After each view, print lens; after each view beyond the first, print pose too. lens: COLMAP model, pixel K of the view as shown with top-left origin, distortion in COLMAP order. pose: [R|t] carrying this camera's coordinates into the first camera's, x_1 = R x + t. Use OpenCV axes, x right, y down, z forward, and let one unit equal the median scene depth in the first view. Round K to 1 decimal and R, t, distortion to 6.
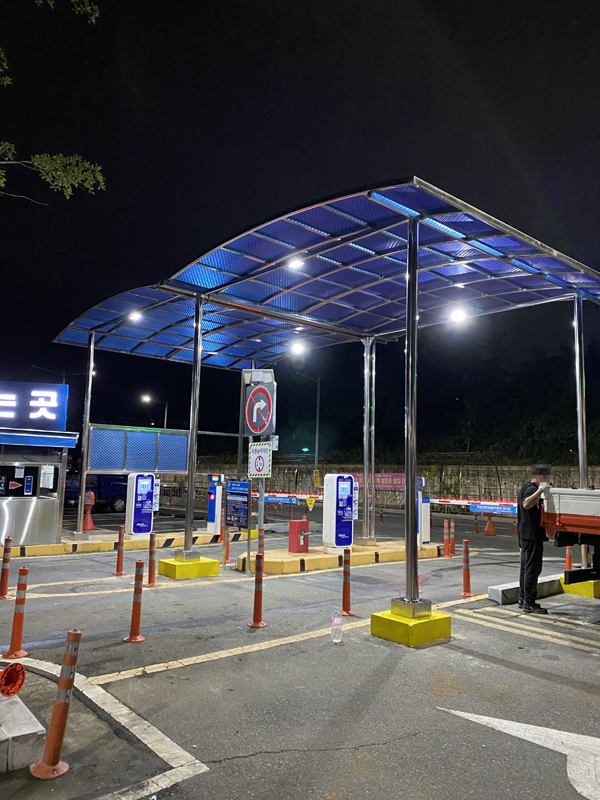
lens RADIAL K [[608.4, 0, 295.4], [0, 608.4, 392.7], [0, 0, 1]] dist [0.034956, -0.008818]
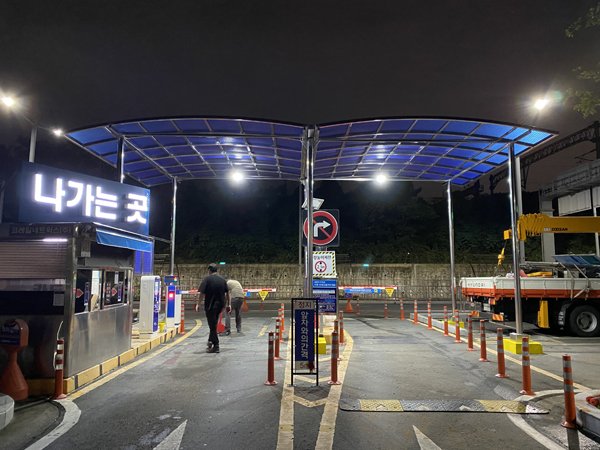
lens RADIAL K [[456.3, 0, 303.4], [0, 456.3, 224.6], [0, 0, 1]] dist [0.034956, -0.008818]
pose [[0.657045, 0.060331, 0.751434, -0.886137], [-0.087766, 0.996136, -0.003236, 0.027375], [-0.748725, -0.063824, 0.659801, 0.345594]]
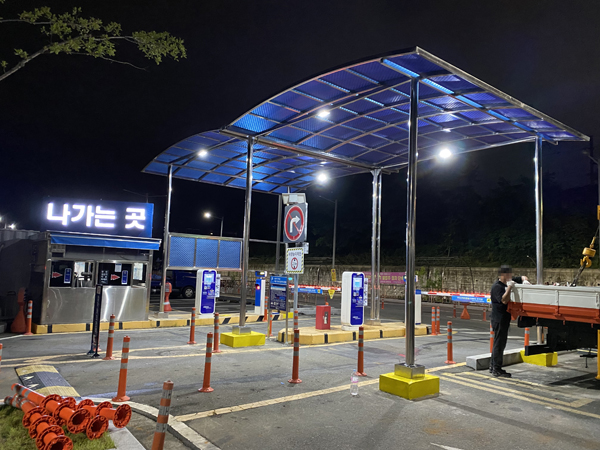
lens RADIAL K [[456.3, 0, 303.4], [0, 456.3, 224.6], [0, 0, 1]] dist [0.034956, -0.008818]
pose [[0.999512, 0.007685, -0.030278, -0.009816], [-0.006791, 0.999542, 0.029501, 0.001012], [0.030491, -0.029281, 0.999106, -0.003513]]
